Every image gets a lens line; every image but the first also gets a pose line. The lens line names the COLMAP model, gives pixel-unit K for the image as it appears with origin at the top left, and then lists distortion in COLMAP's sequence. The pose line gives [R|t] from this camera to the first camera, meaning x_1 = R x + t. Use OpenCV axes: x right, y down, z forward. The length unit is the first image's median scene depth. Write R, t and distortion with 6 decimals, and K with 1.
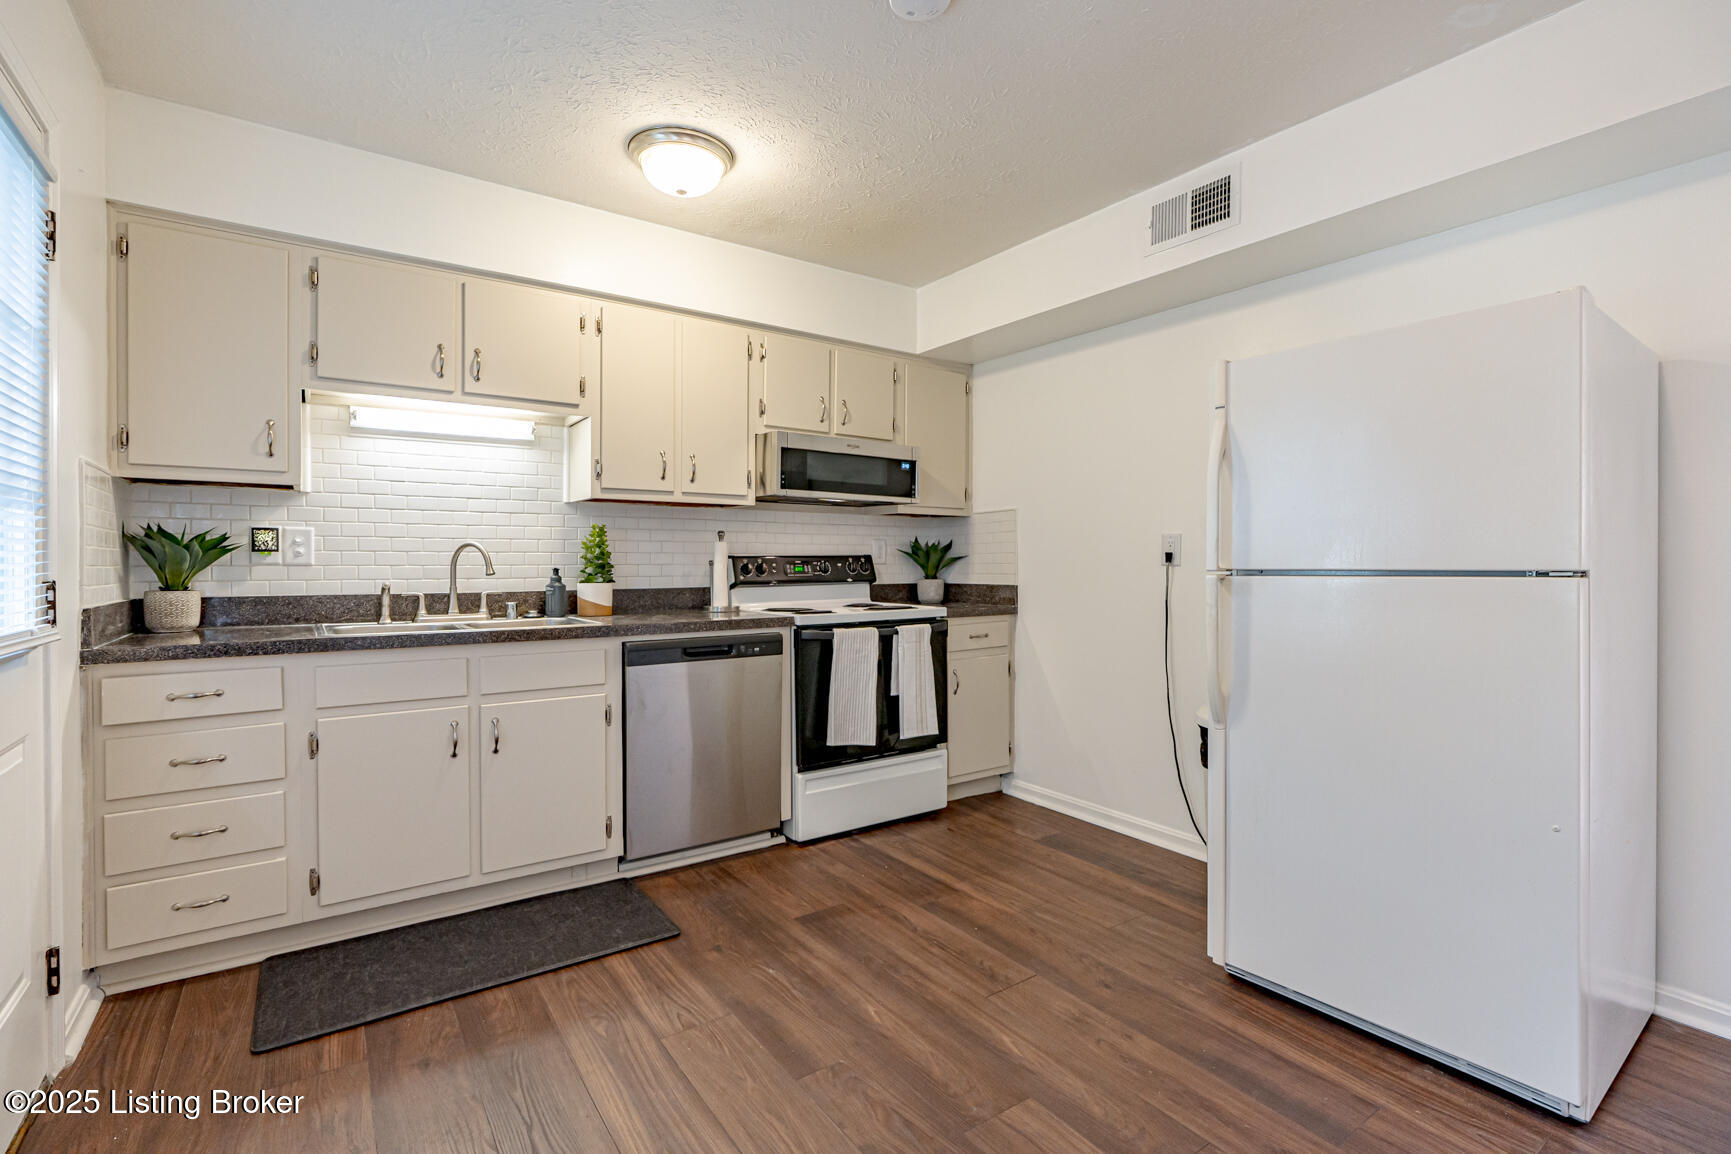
lens RADIAL K [[800.6, 0, 864.7], [0, 800.6, 550.5], [0, 0, 1]] dist [-0.019393, 0.007829]
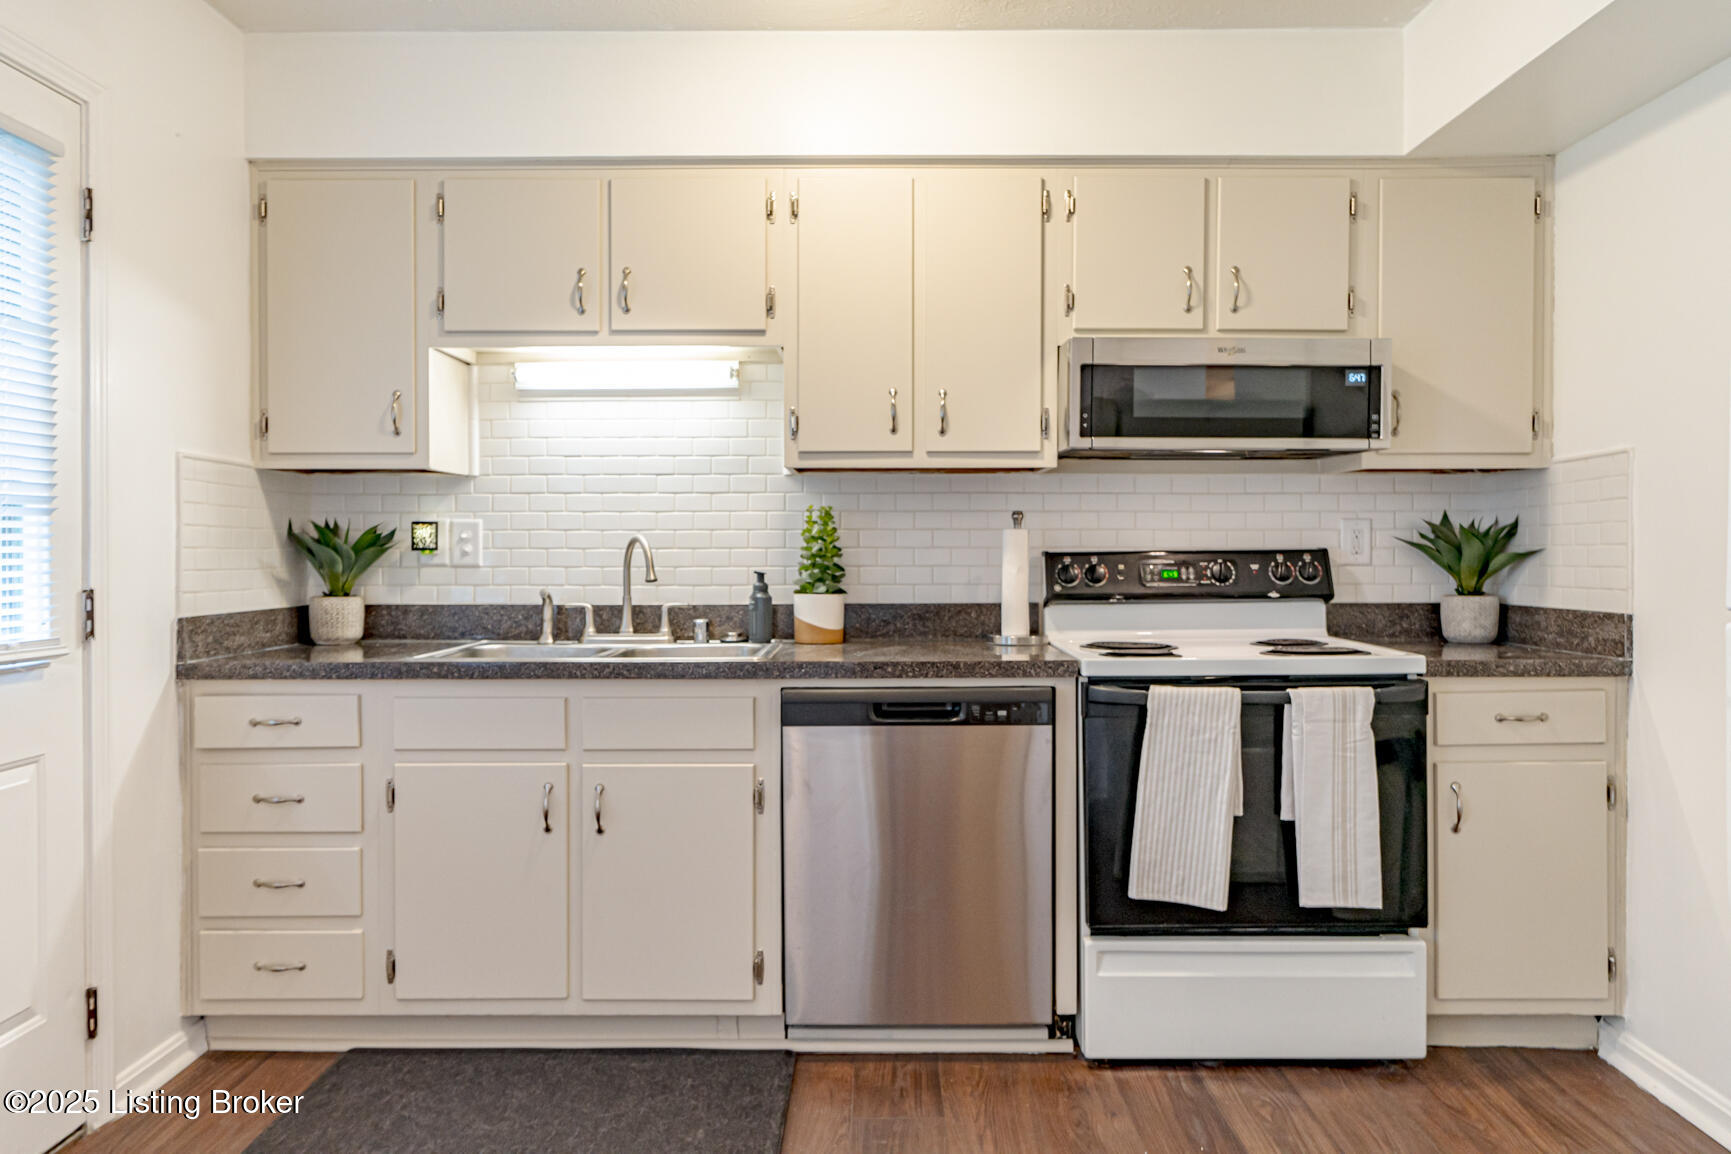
lens RADIAL K [[1209.3, 0, 864.3], [0, 1209.3, 537.1], [0, 0, 1]] dist [0.001025, 0.002927]
pose [[0.811901, -0.006968, -0.583753, 0.323131], [0.010270, 0.999945, 0.002349, -0.010025], [0.583704, -0.007903, 0.811928, 0.233160]]
